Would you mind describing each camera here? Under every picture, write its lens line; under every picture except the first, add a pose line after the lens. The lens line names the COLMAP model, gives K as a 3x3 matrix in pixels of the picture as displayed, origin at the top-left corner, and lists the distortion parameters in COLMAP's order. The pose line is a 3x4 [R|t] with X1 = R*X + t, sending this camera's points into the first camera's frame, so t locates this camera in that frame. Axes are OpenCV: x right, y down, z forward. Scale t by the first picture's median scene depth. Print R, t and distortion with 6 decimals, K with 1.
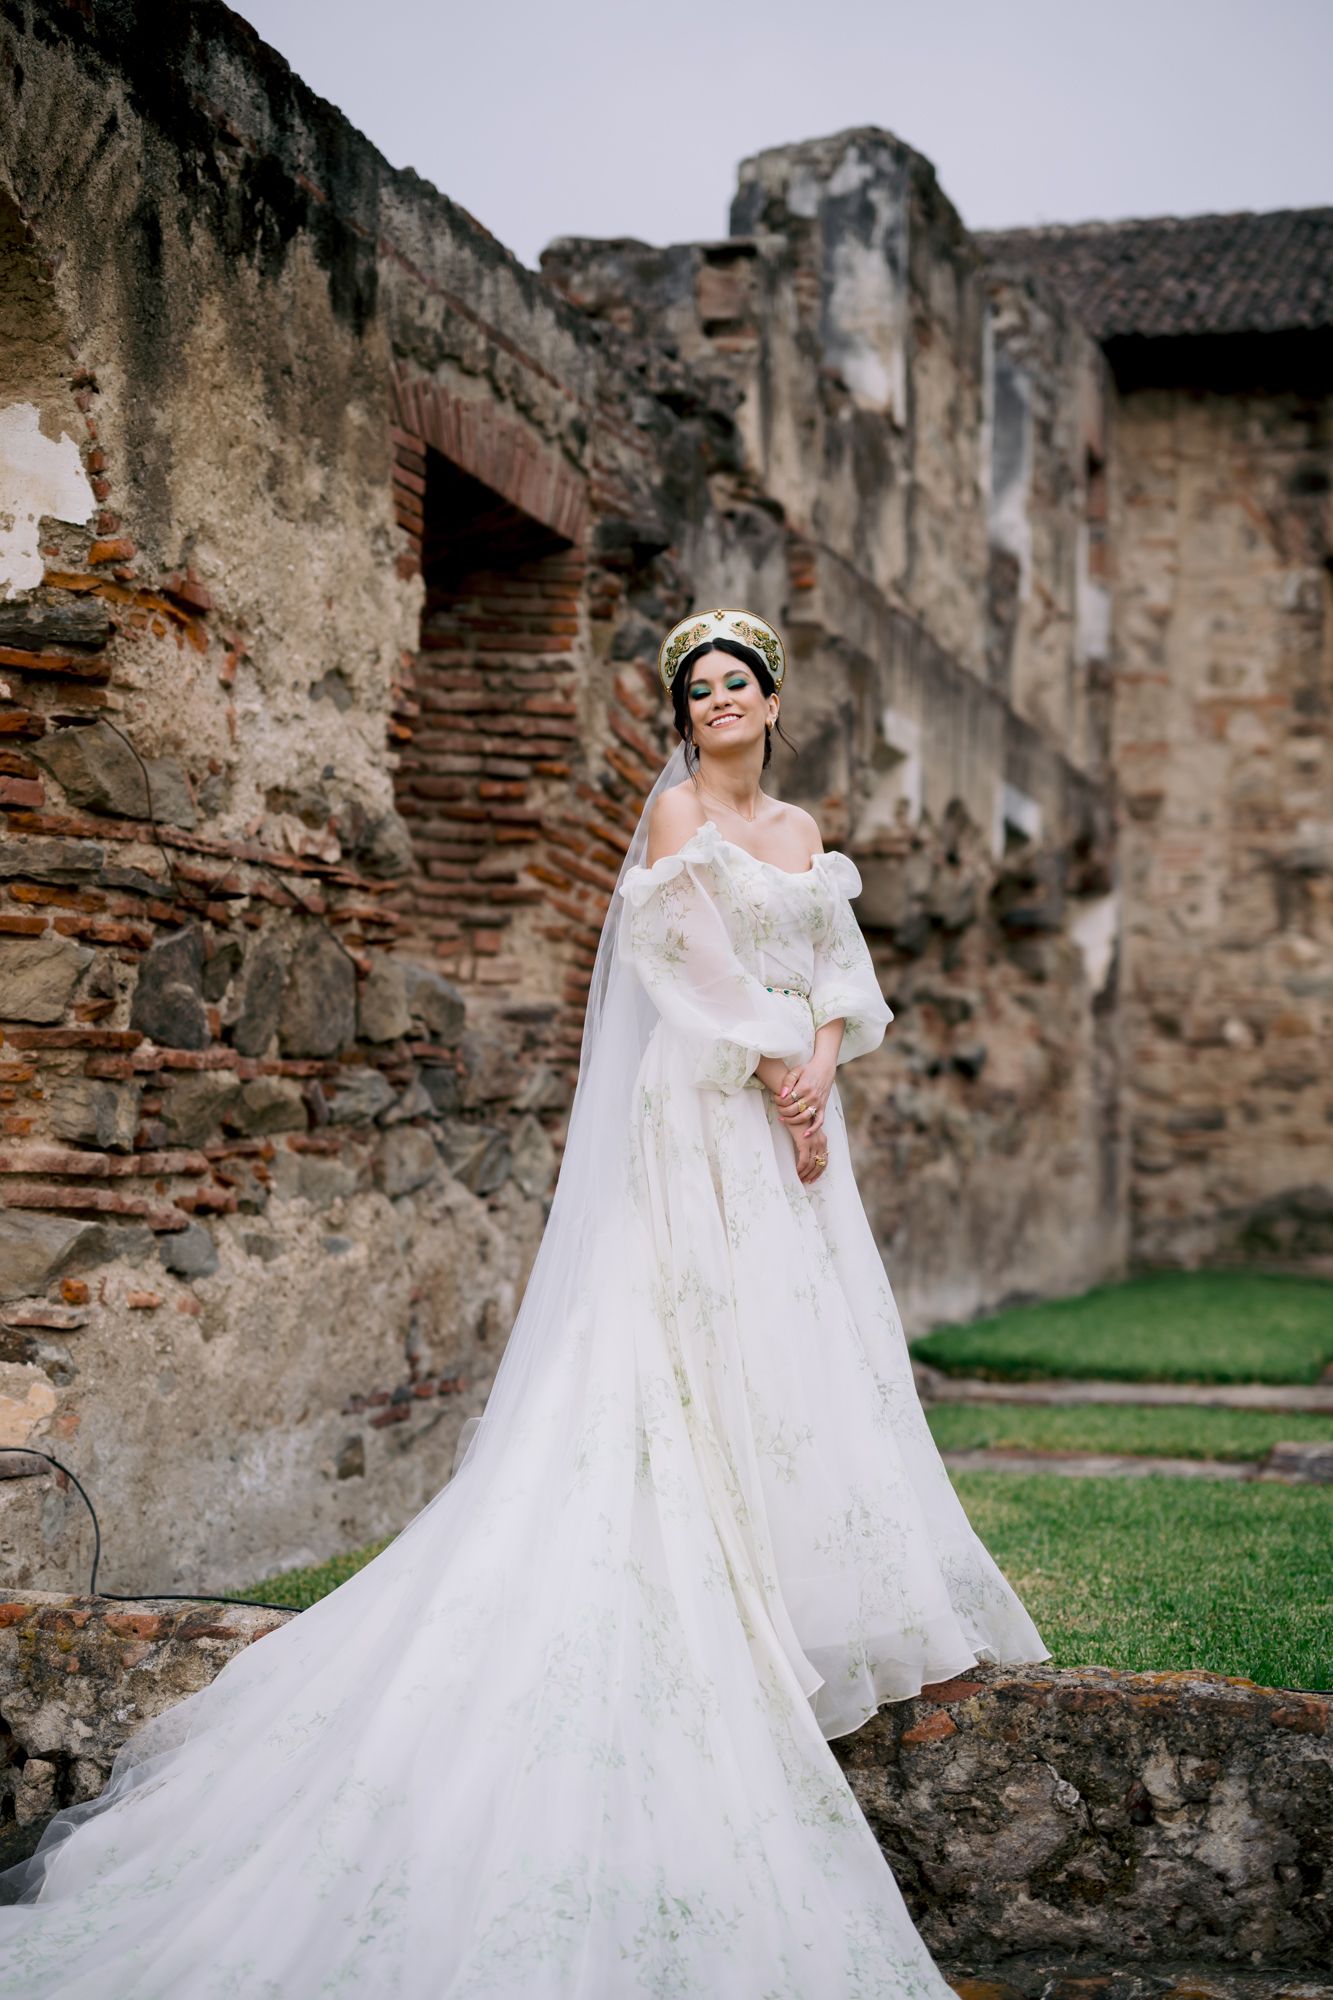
lens RADIAL K [[2870.1, 0, 666.5], [0, 2870.1, 1000.0], [0, 0, 1]] dist [-0.006541, 0.042760]
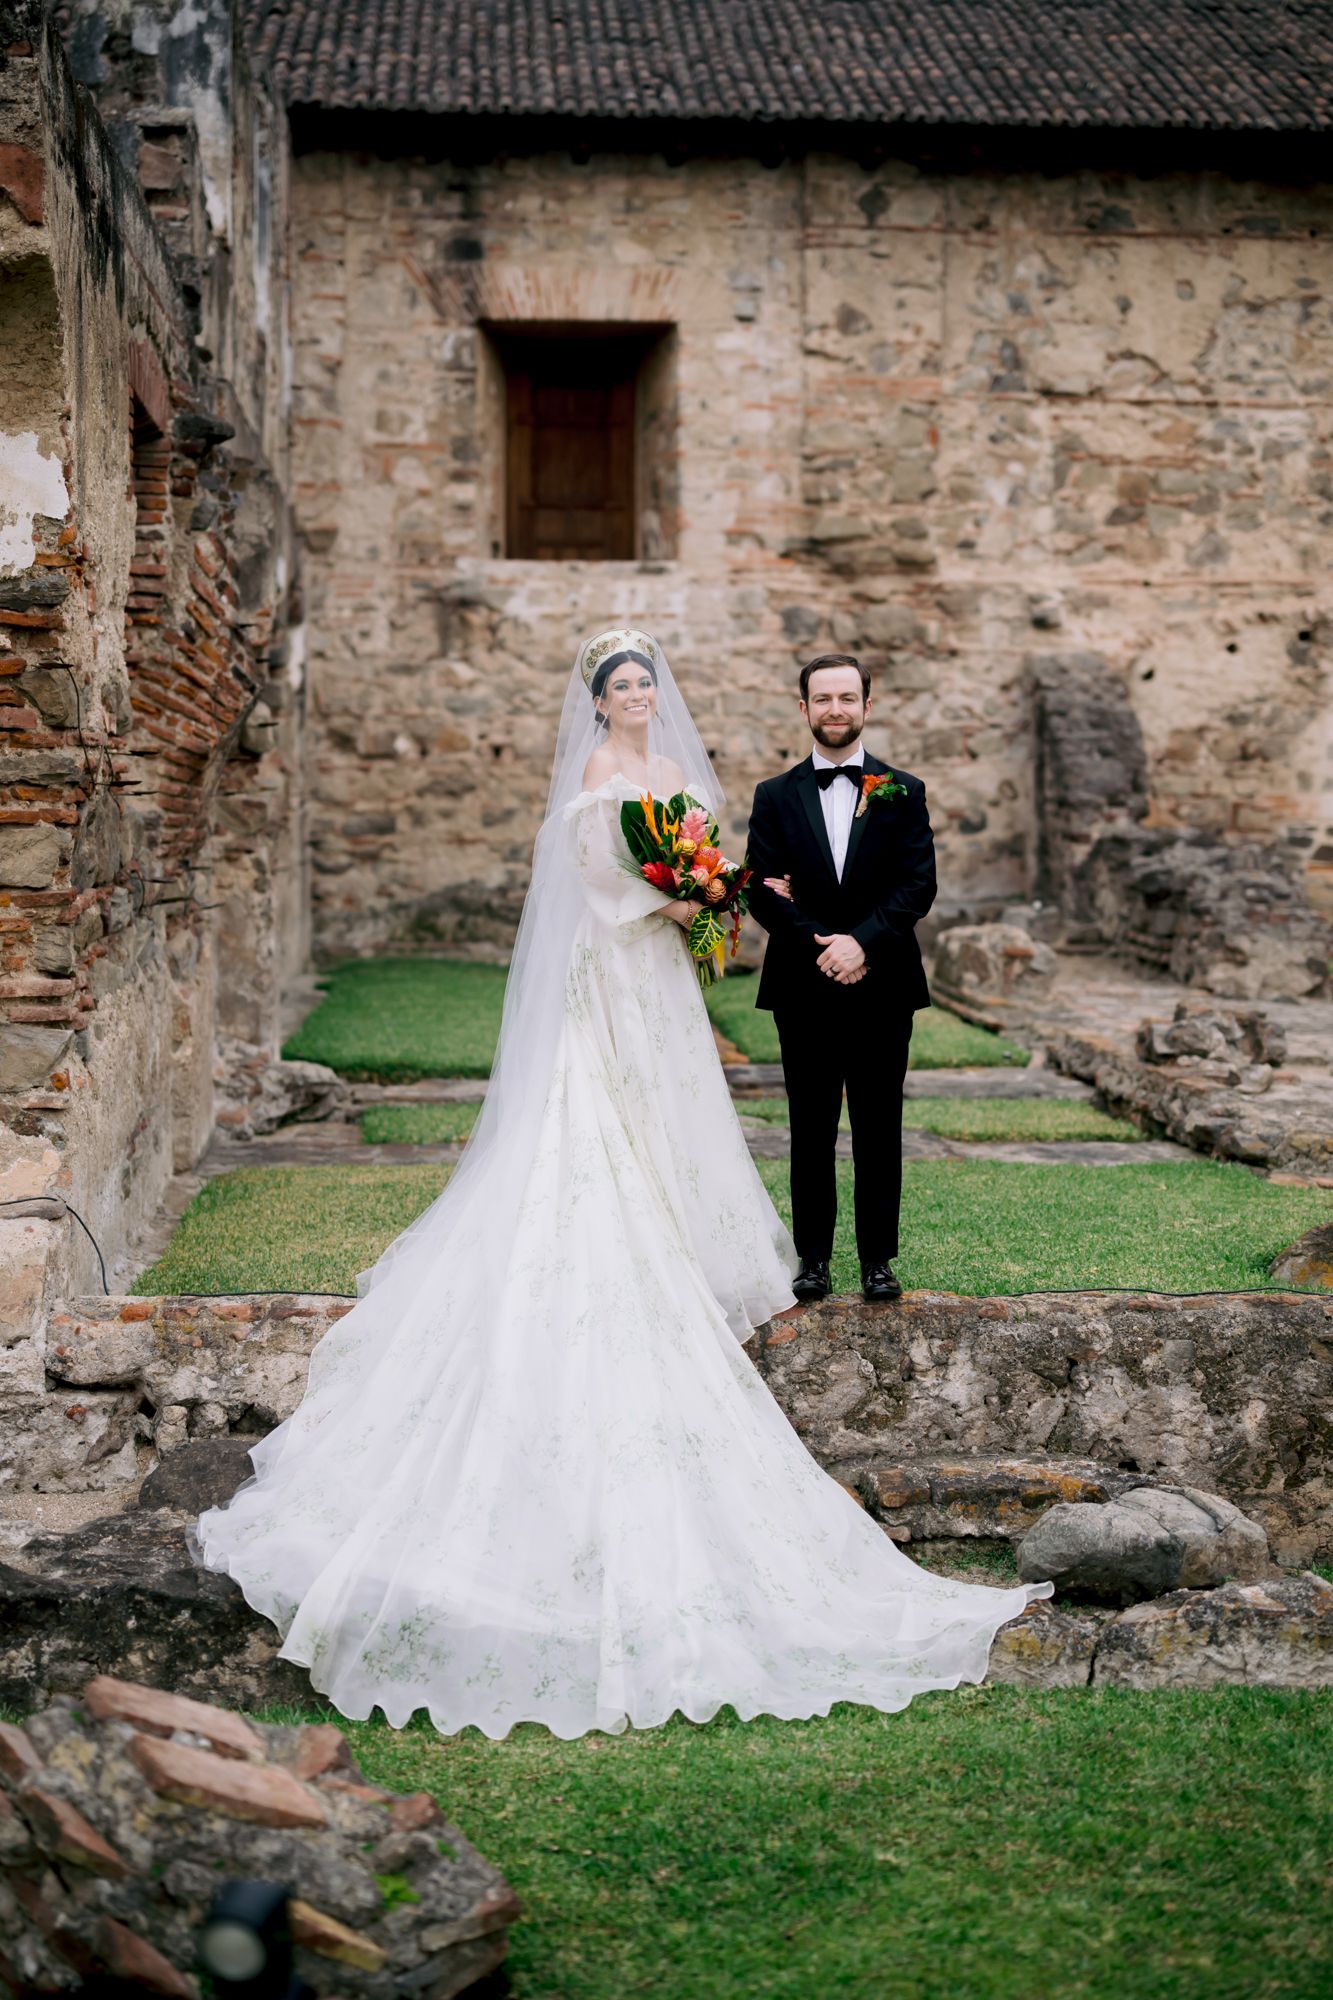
lens RADIAL K [[2878.5, 0, 669.4], [0, 2878.5, 960.8], [0, 0, 1]] dist [-0.006178, 0.043193]
pose [[0.936048, -0.032012, 0.350413, -0.380051], [-0.005767, 0.994324, 0.106242, -0.095395], [-0.351825, -0.101469, 0.930550, -0.348073]]
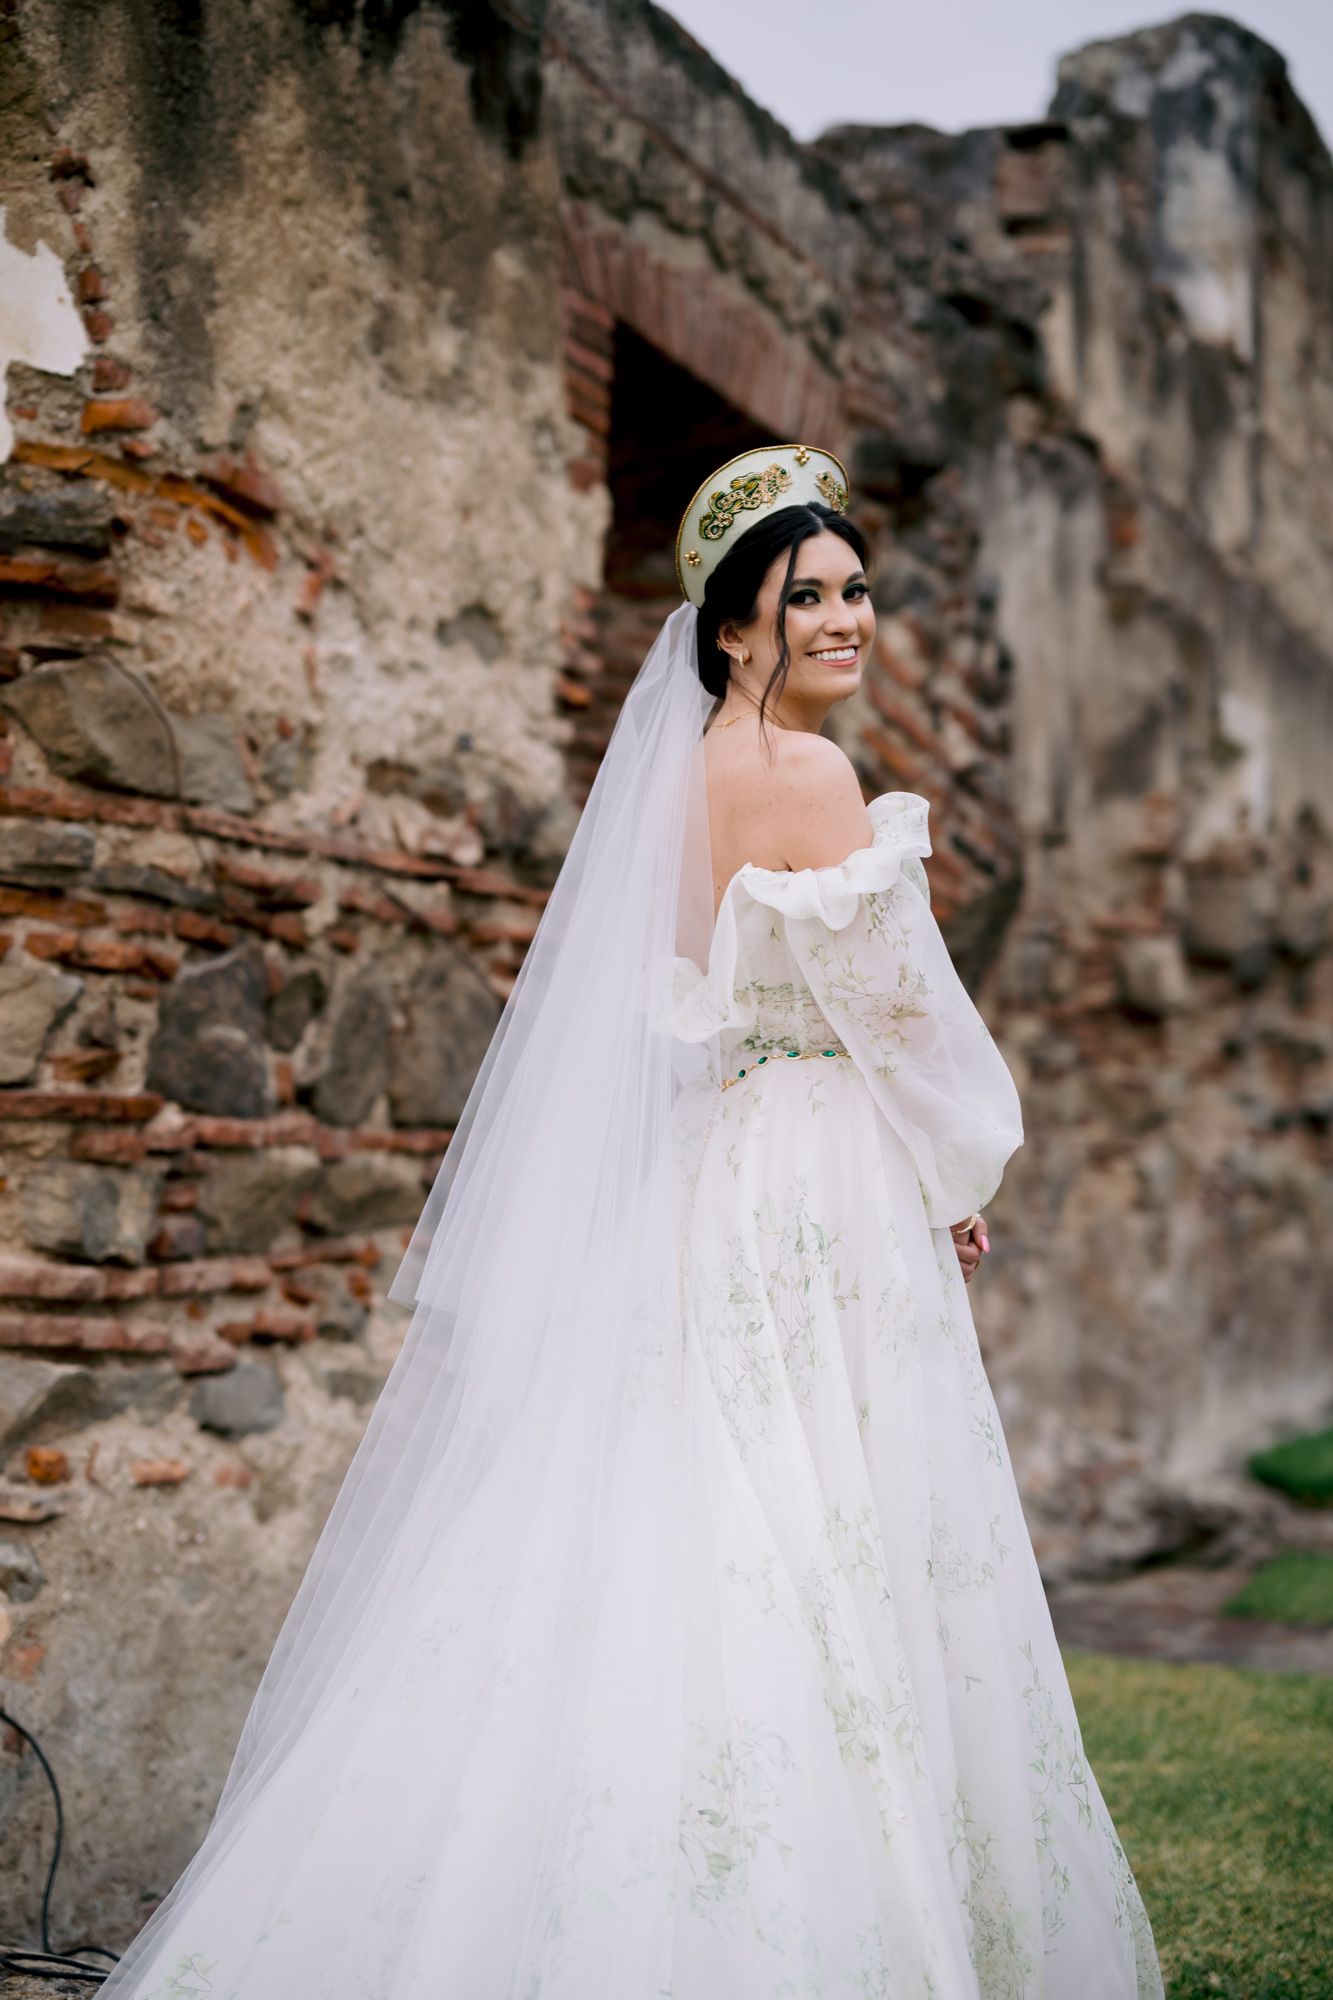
lens RADIAL K [[2917.6, 0, 666.5], [0, 2917.6, 1000.0], [0, 0, 1]] dist [-0.009755, 0.058408]
pose [[0.993763, 0.010854, -0.110988, 0.020839], [-0.011956, 0.999886, -0.009265, -0.006986], [0.110874, 0.010534, 0.993779, 0.280902]]
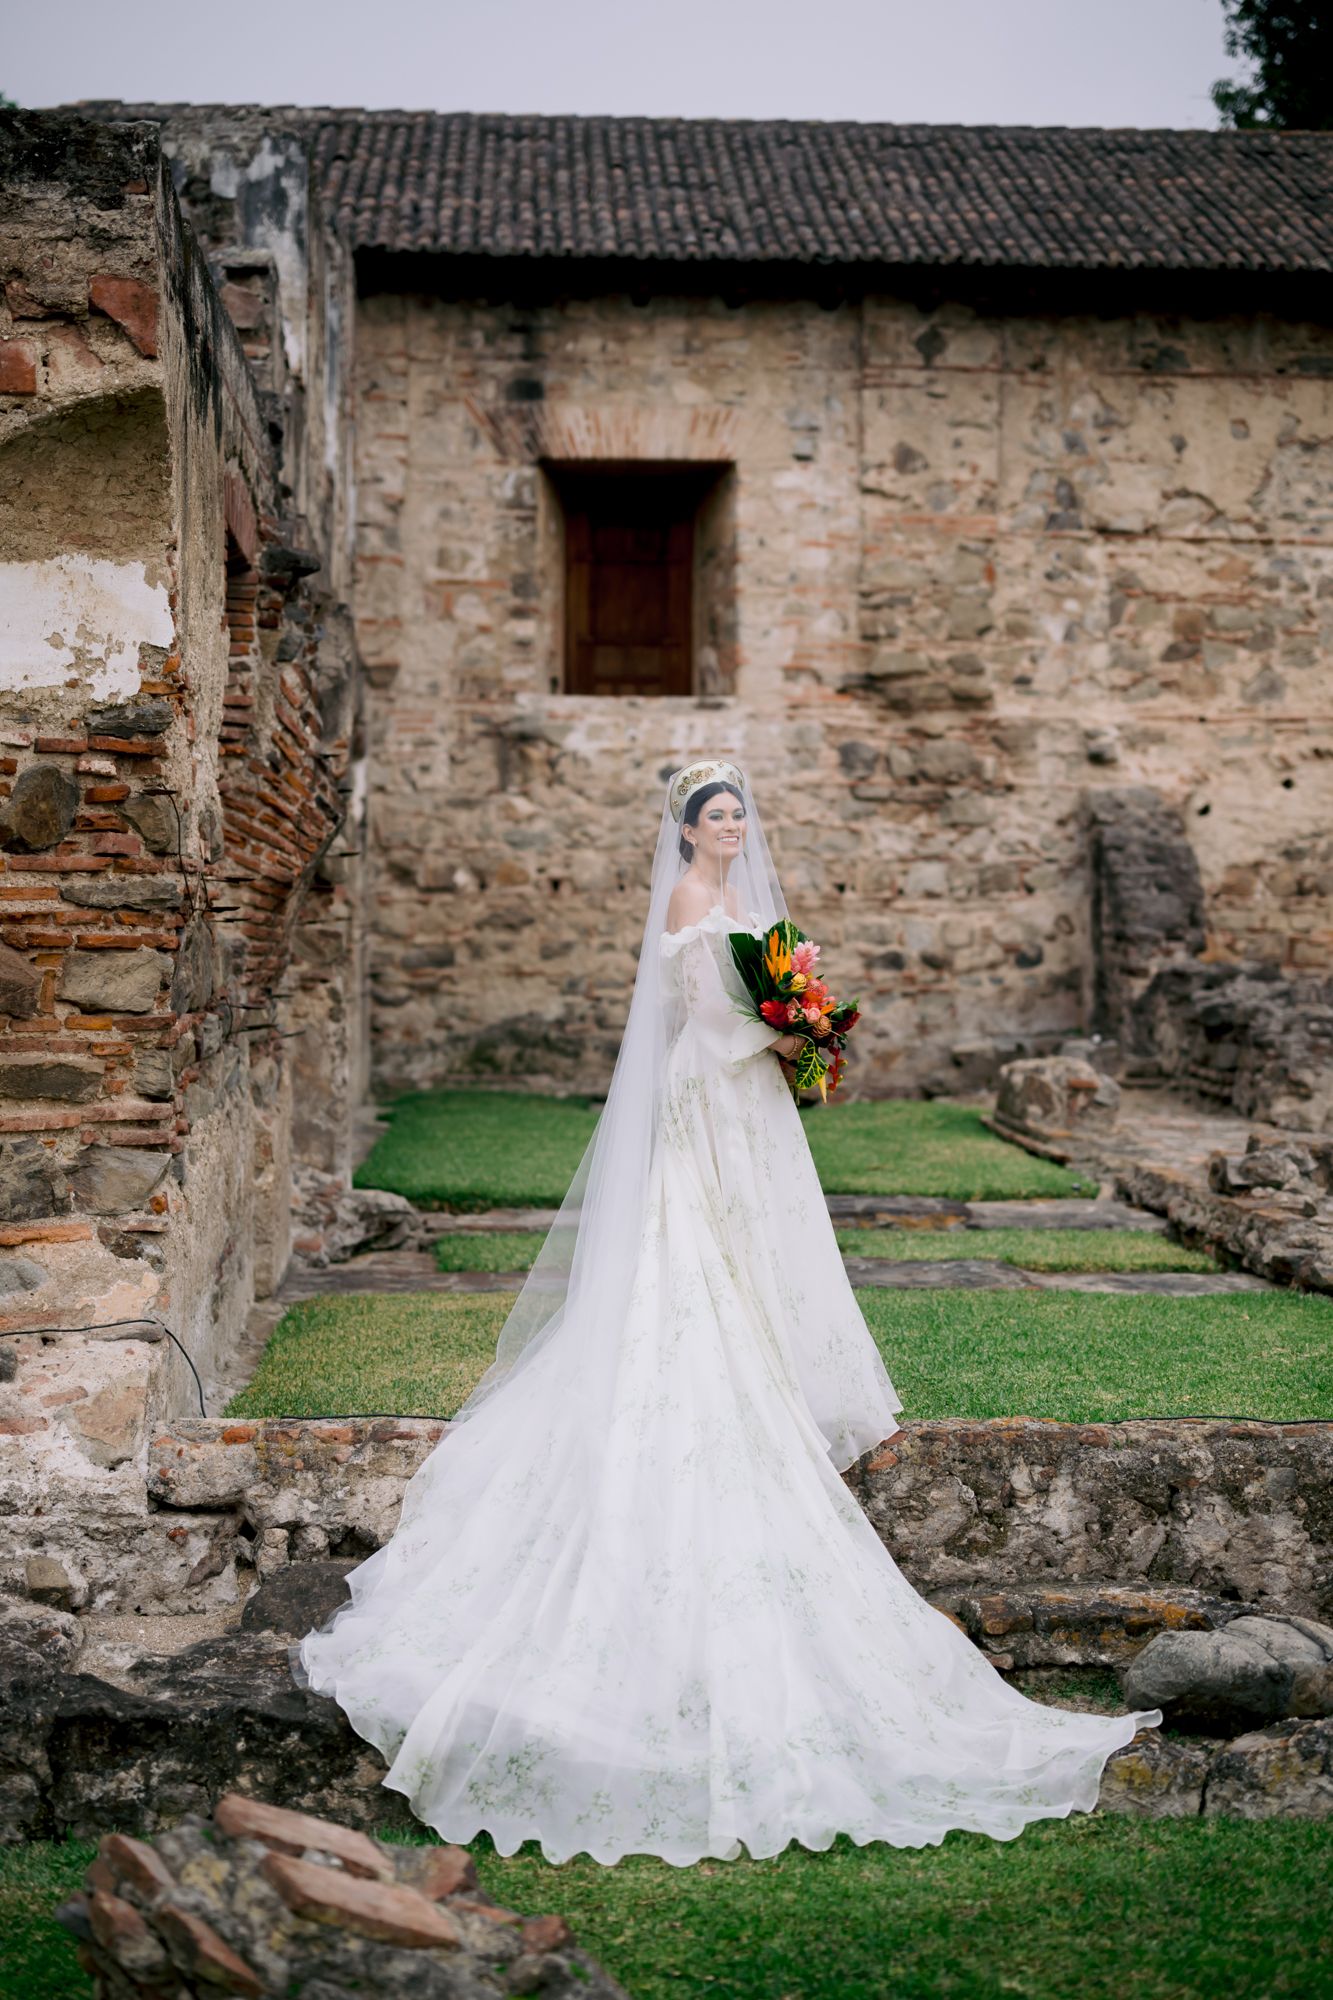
lens RADIAL K [[2870.1, 0, 666.5], [0, 2870.1, 1000.0], [0, 0, 1]] dist [-0.006541, 0.042760]
pose [[0.941311, -0.017751, 0.337074, -0.403891], [-0.007255, 0.997321, 0.072782, -0.090824], [-0.337463, -0.070956, 0.938661, -0.341693]]
